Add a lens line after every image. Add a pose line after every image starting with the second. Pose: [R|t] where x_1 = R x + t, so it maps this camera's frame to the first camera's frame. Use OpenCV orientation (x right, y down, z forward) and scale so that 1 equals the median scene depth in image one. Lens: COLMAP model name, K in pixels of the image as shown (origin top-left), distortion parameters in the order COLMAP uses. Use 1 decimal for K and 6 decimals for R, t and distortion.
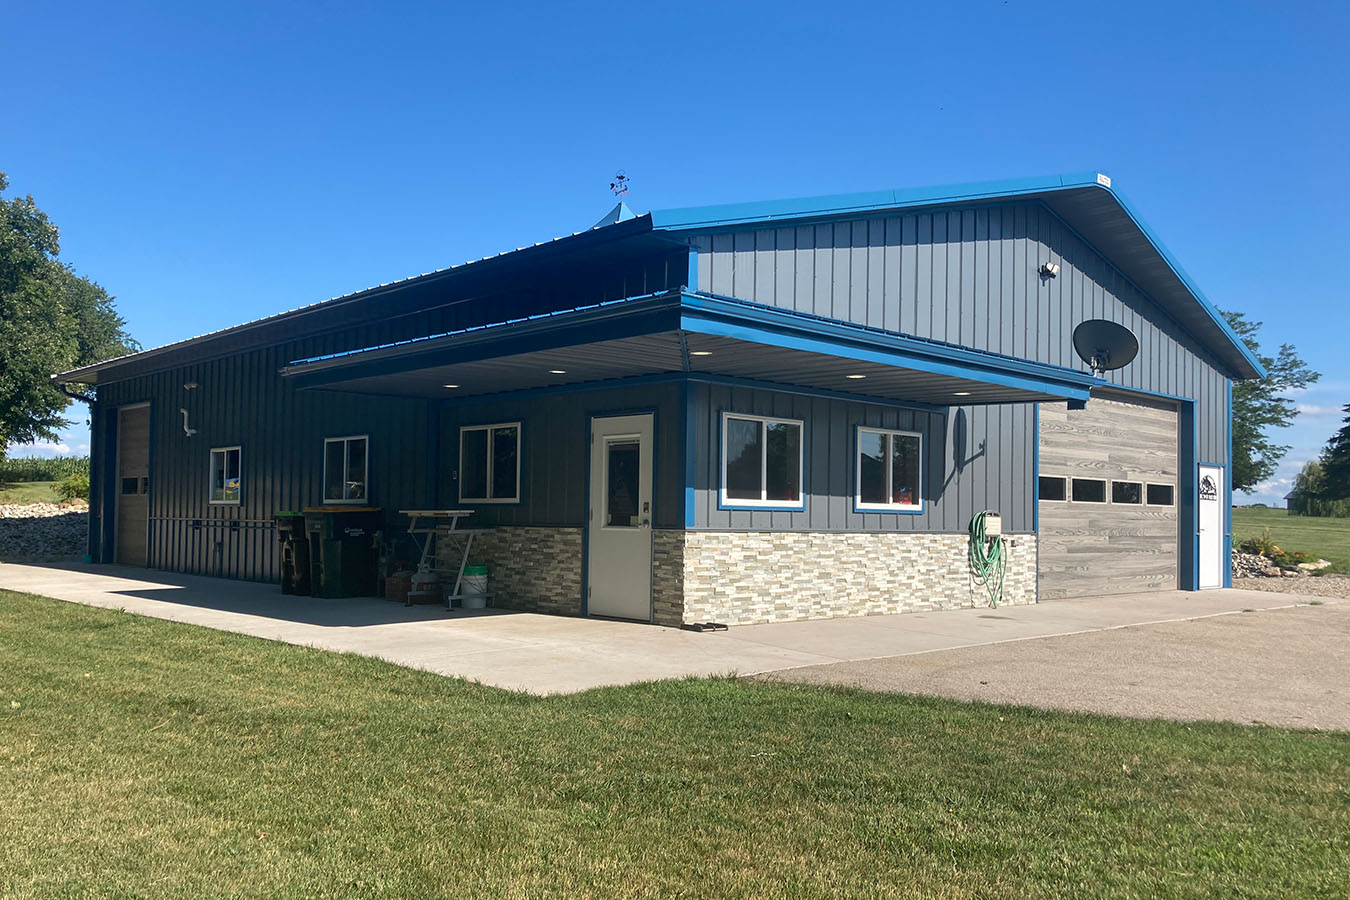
lens RADIAL K [[1133.7, 0, 677.2], [0, 1133.7, 477.3], [0, 0, 1]] dist [0.035579, -0.004047]
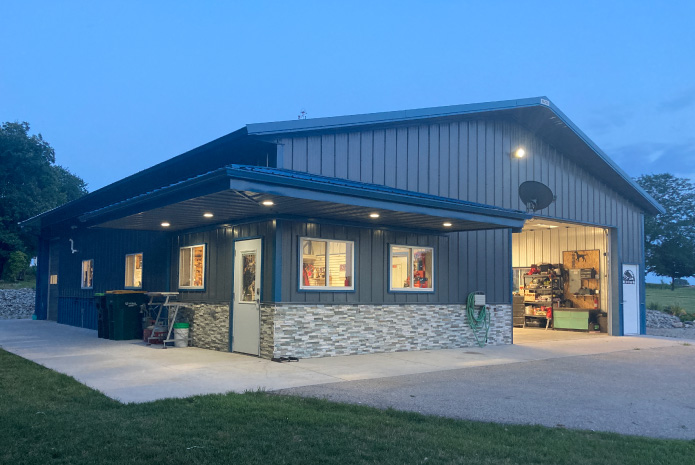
lens RADIAL K [[585.9, 0, 339.0], [0, 585.9, 250.4], [0, 0, 1]] dist [0.103438, -0.125596]
pose [[0.995934, -0.010172, -0.089514, 0.155187], [0.007002, 0.999340, -0.035655, -0.002855], [0.089817, 0.034883, 0.995347, 0.077923]]
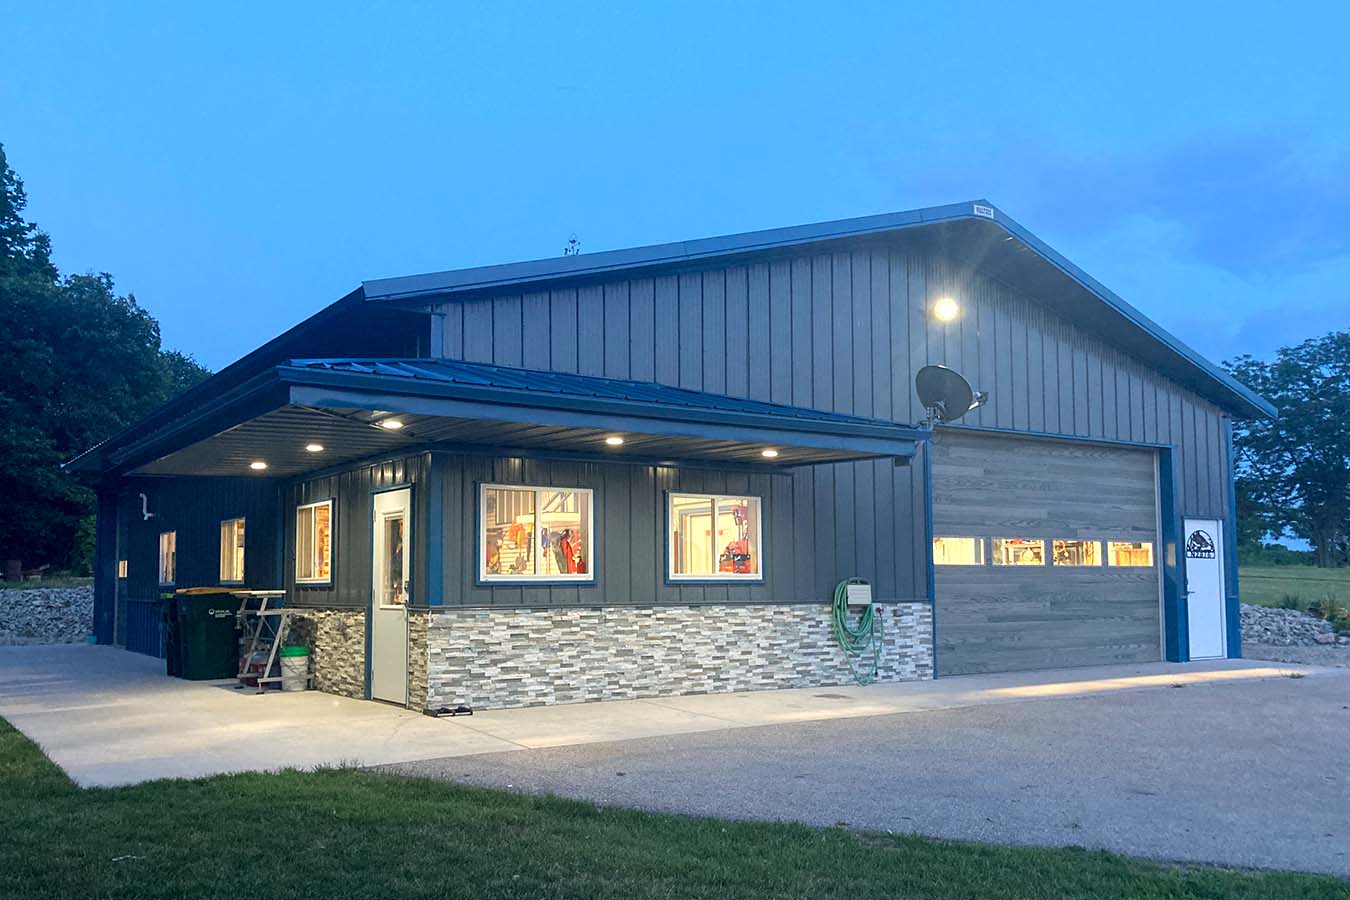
lens RADIAL K [[1163.8, 0, 651.7], [0, 1163.8, 483.0], [0, 0, 1]] dist [0.114871, -0.168470]
pose [[0.985778, -0.034508, -0.164473, 0.293117], [0.026374, 0.998331, -0.051385, -0.003258], [0.165972, 0.046316, 0.985042, 0.043574]]
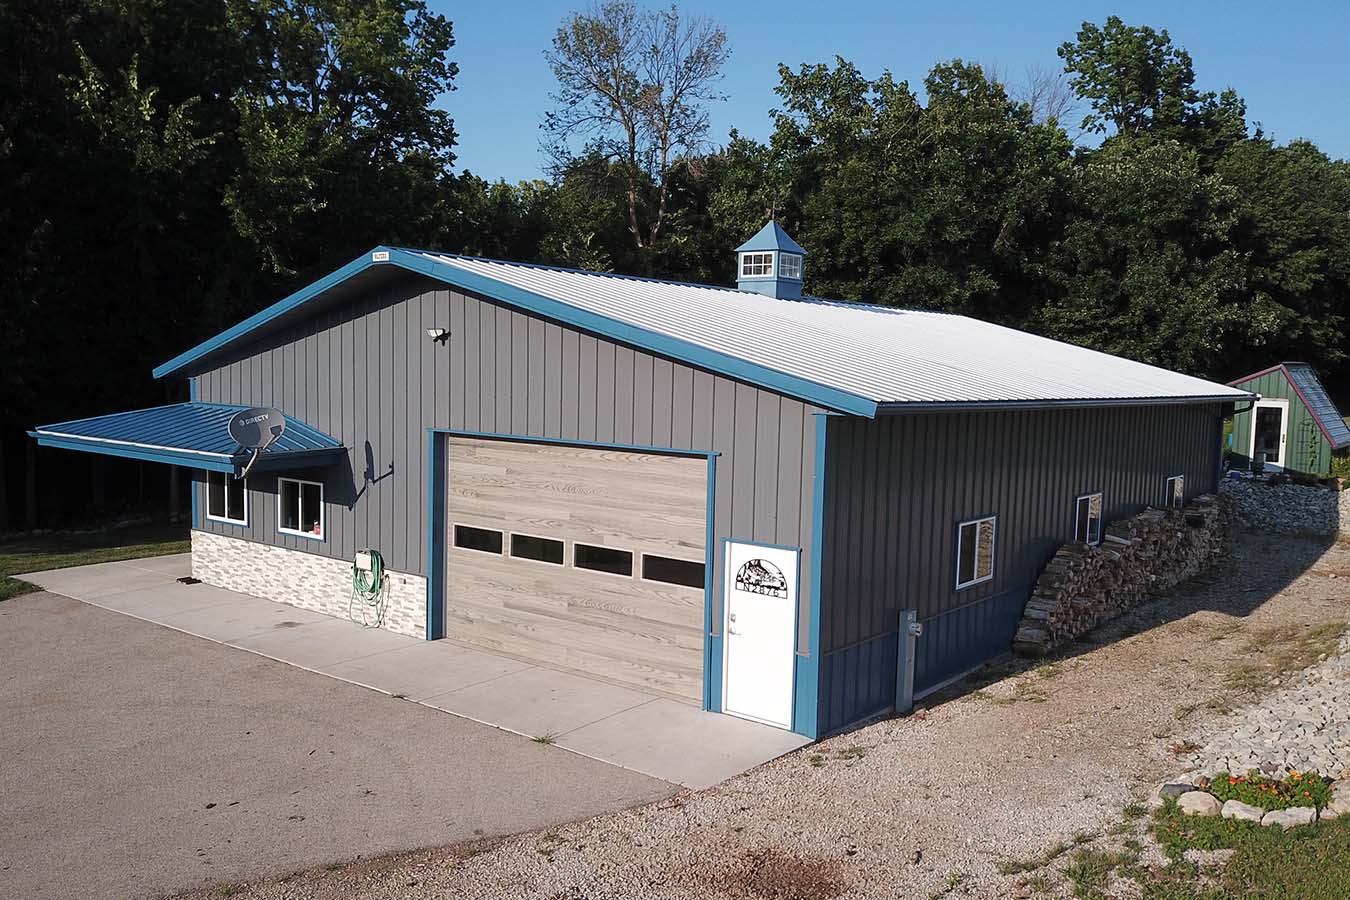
lens RADIAL K [[1163.8, 0, 651.7], [0, 1163.8, 483.0], [0, 0, 1]] dist [0.114871, -0.168470]
pose [[0.128700, 0.085777, -0.987967, 1.686423], [0.010190, 0.996085, 0.087810, -0.161307], [0.991631, -0.021369, 0.127322, 1.242239]]
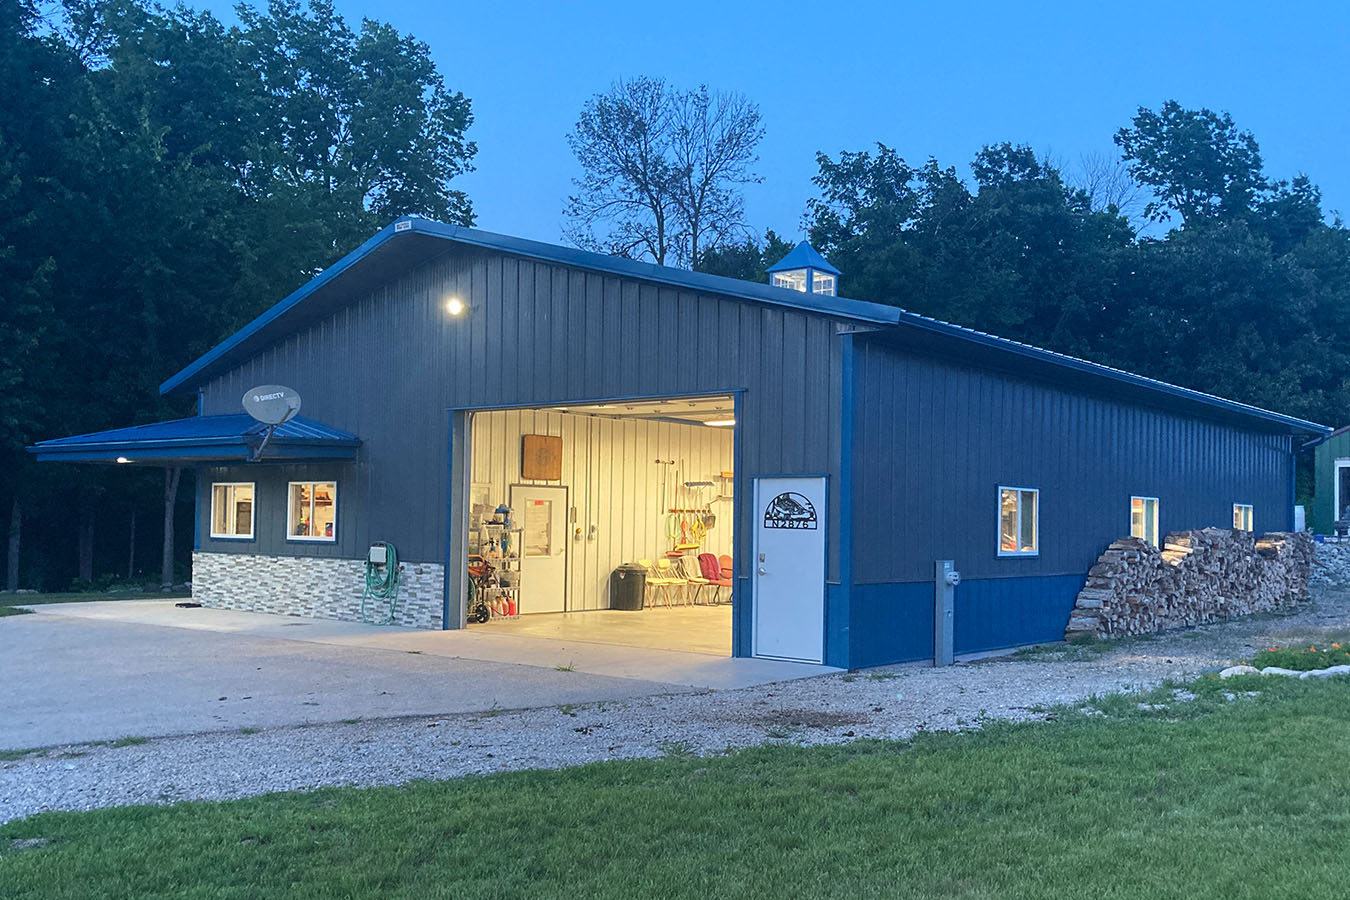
lens RADIAL K [[1314.6, 0, 677.0], [0, 1314.6, 497.3], [0, 0, 1]] dist [0.136967, -0.255626]
pose [[0.120713, -0.034552, -0.992086, 1.799878], [0.020367, 0.999270, -0.032324, 0.037029], [0.992479, -0.016304, 0.121328, 1.233835]]
